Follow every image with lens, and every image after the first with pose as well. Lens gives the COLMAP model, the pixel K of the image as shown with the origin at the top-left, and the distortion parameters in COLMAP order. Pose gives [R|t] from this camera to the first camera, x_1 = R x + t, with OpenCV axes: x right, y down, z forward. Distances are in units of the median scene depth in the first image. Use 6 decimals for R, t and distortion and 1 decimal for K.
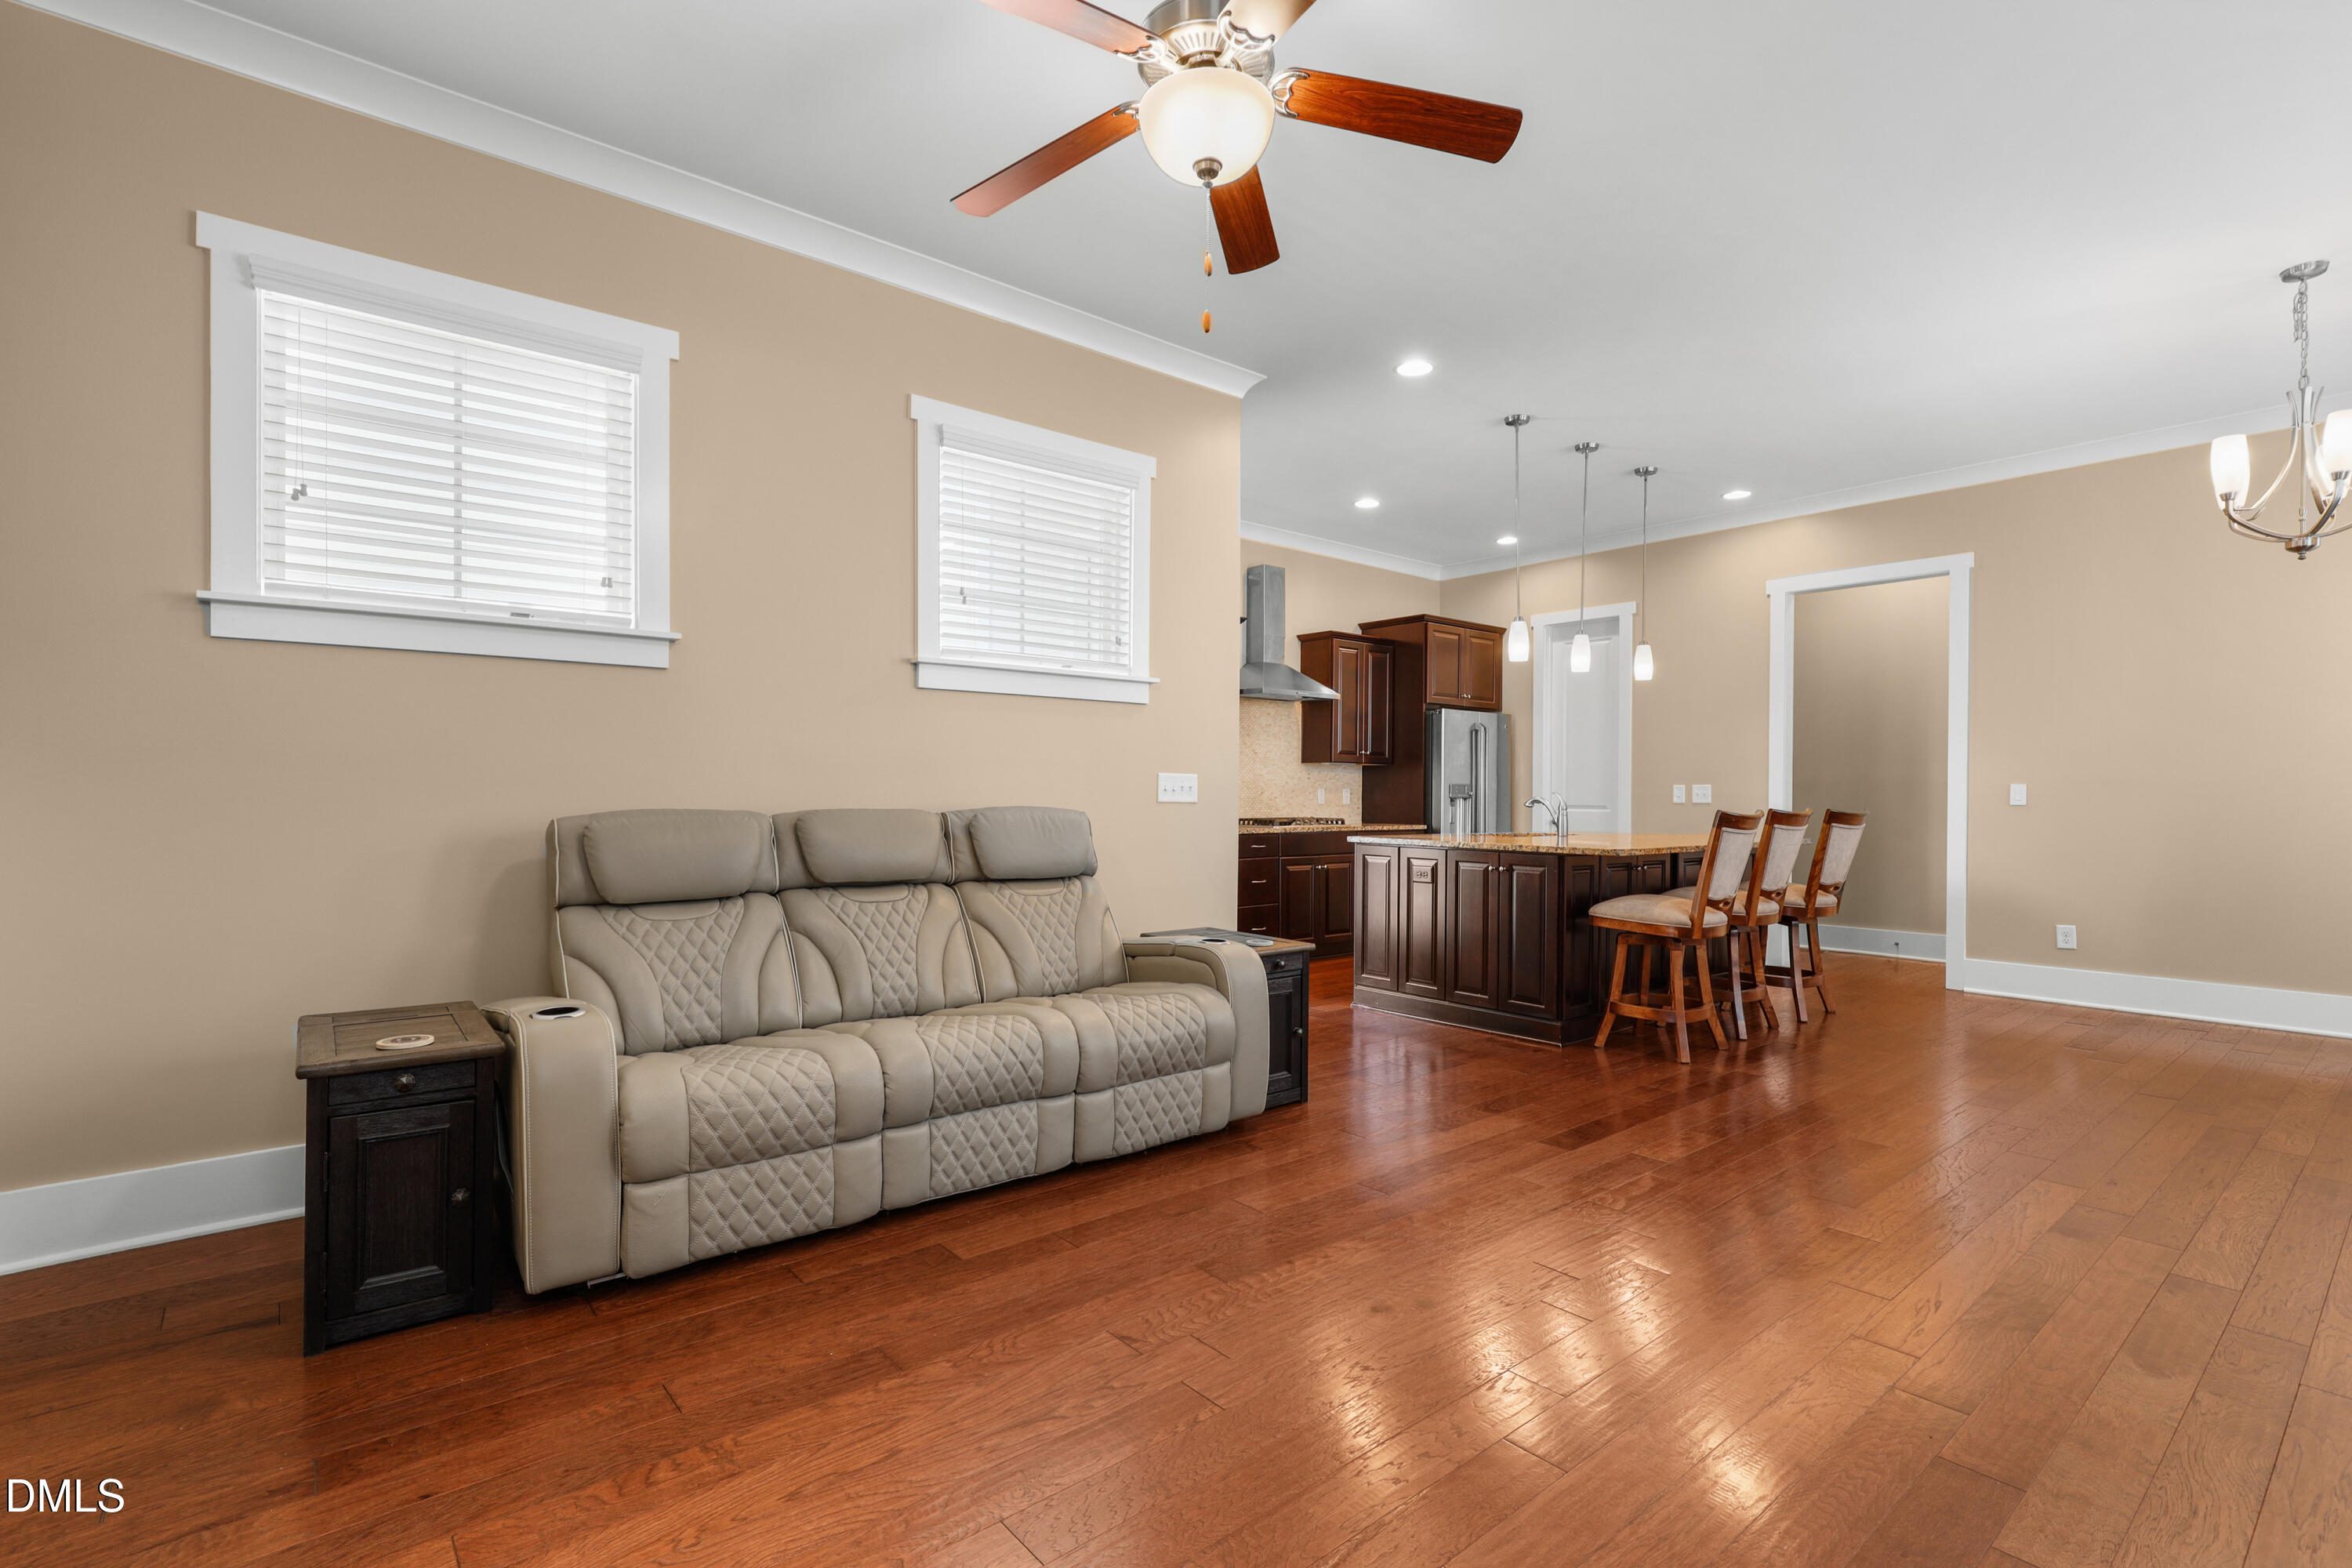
lens RADIAL K [[1081.7, 0, 1187.5], [0, 1081.7, 798.2], [0, 0, 1]] dist [0.004556, -0.000644]
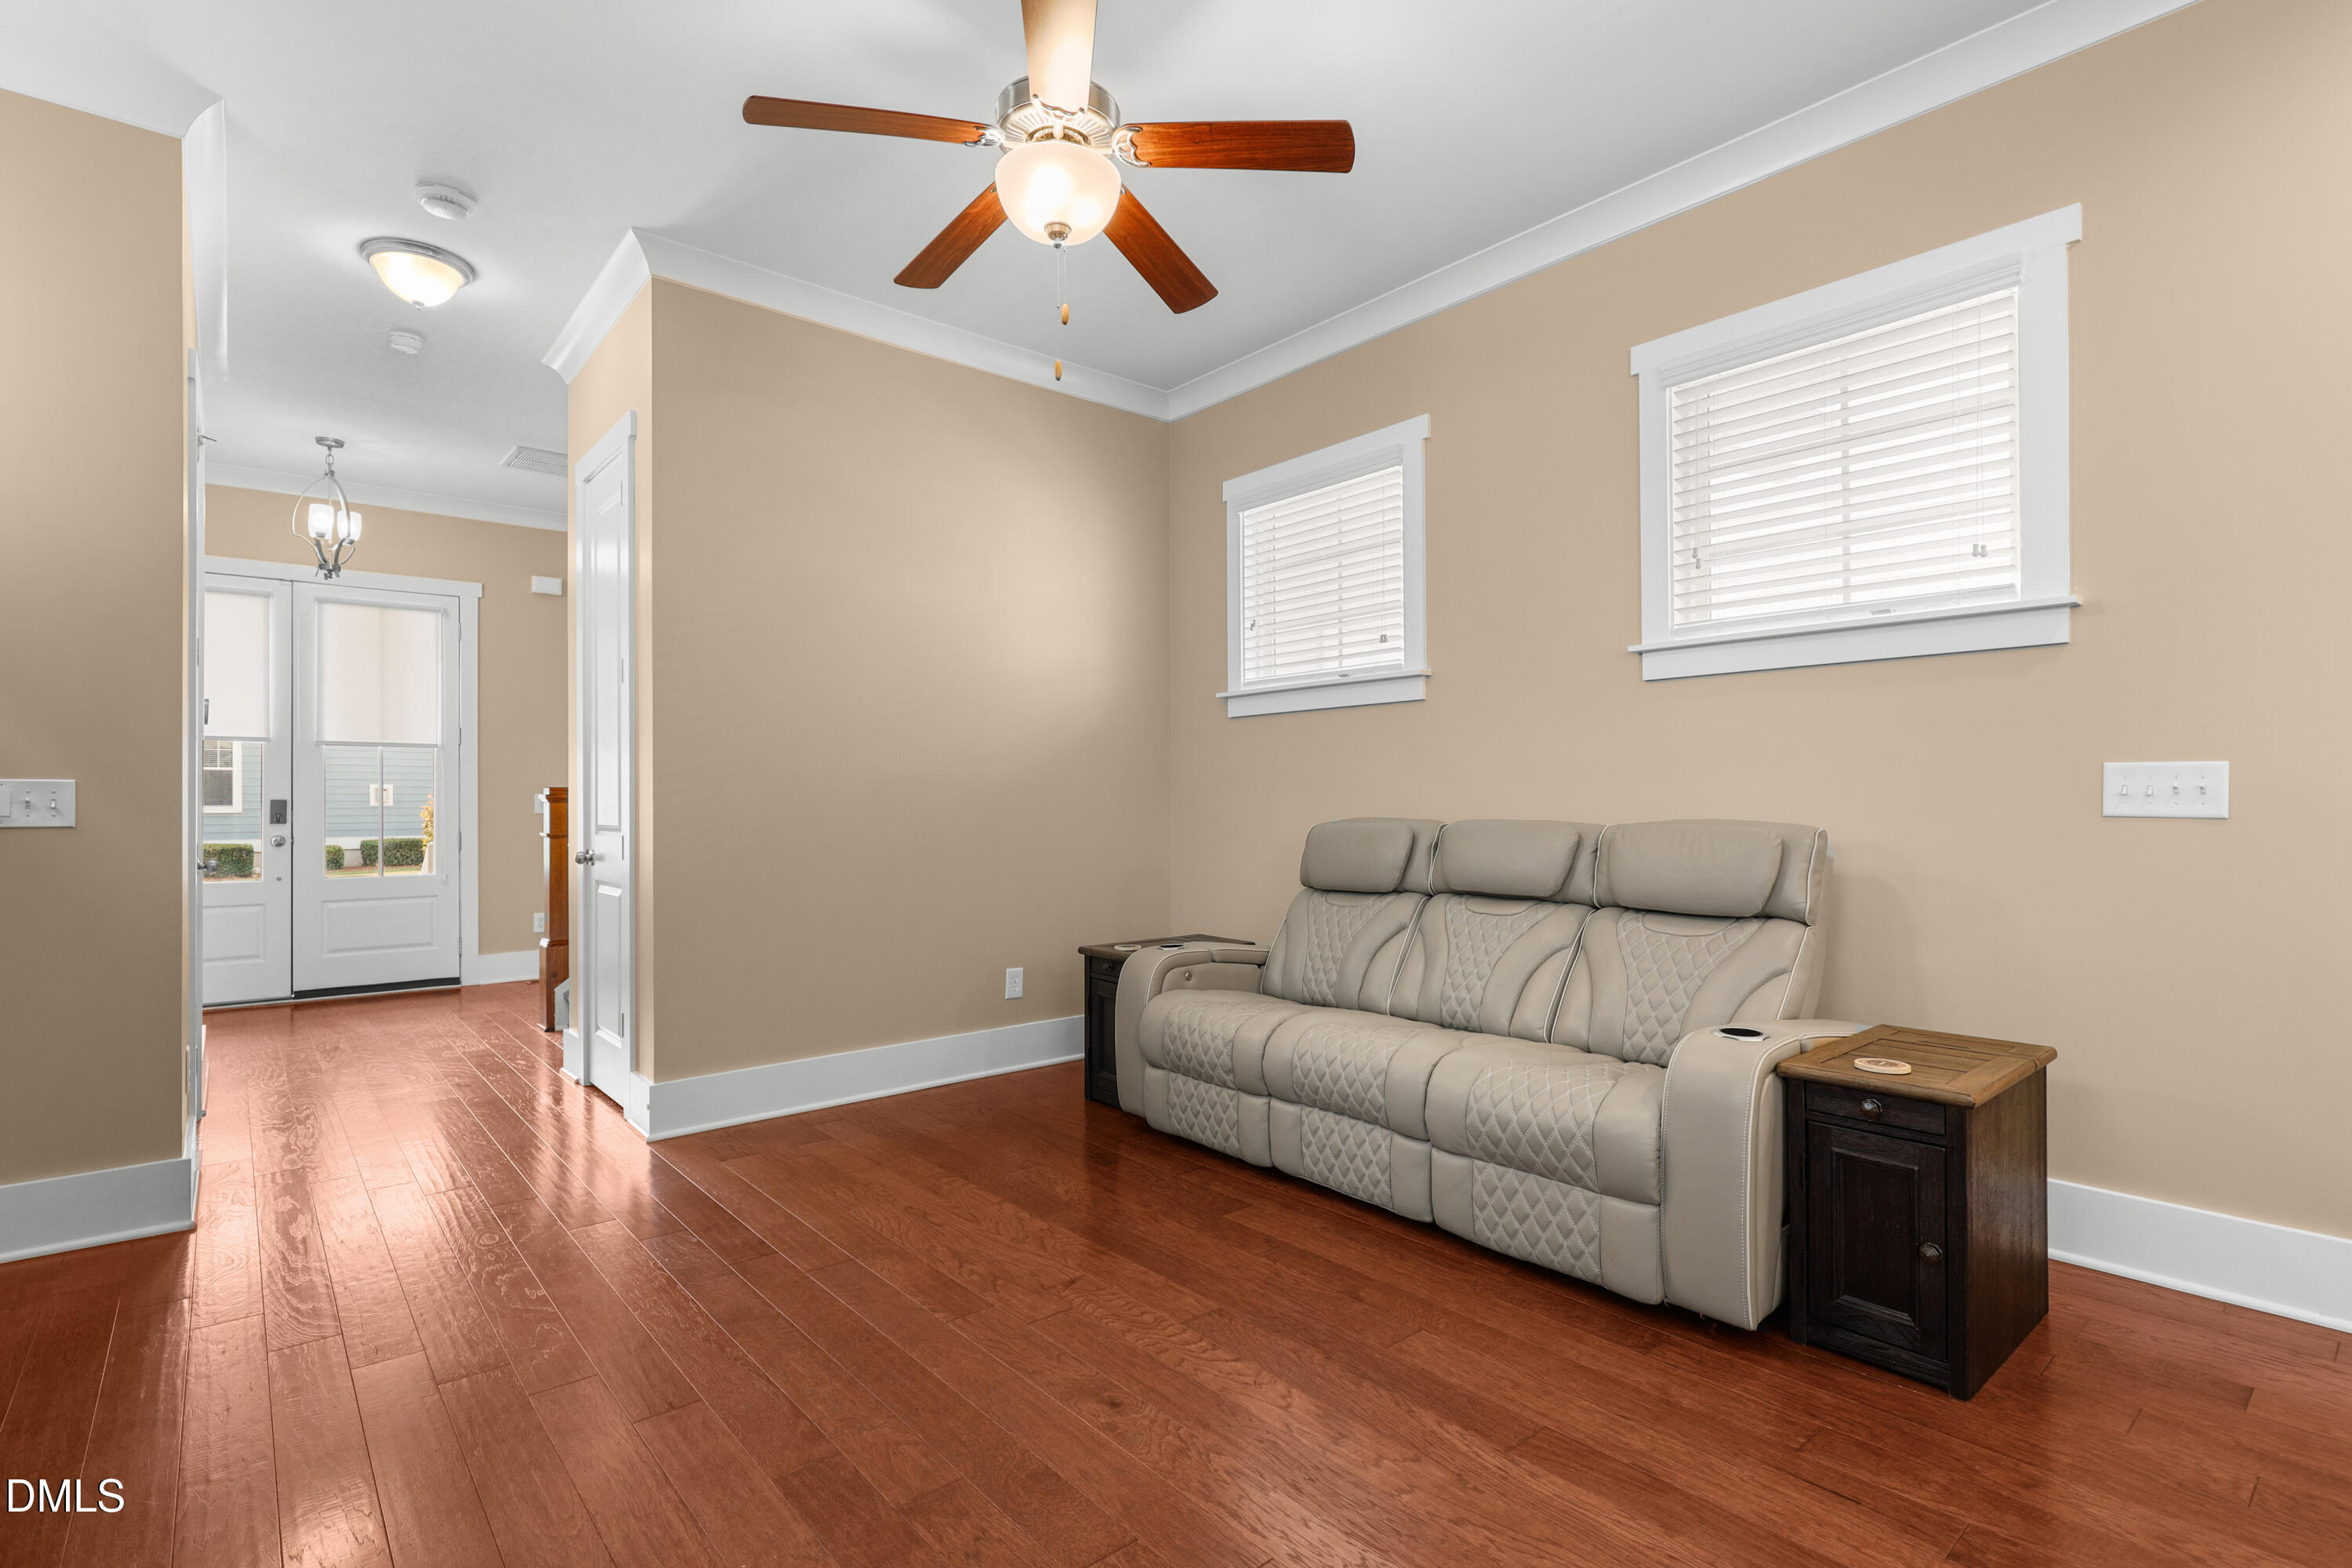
lens RADIAL K [[1121.6, 0, 1187.8], [0, 1121.6, 789.0], [0, 0, 1]] dist [0.005998, -0.000282]
pose [[0.016913, -0.011428, -0.999792, 0.808225], [0.005536, 0.999920, -0.011336, -0.009202], [0.999842, -0.005343, 0.016975, 0.777420]]
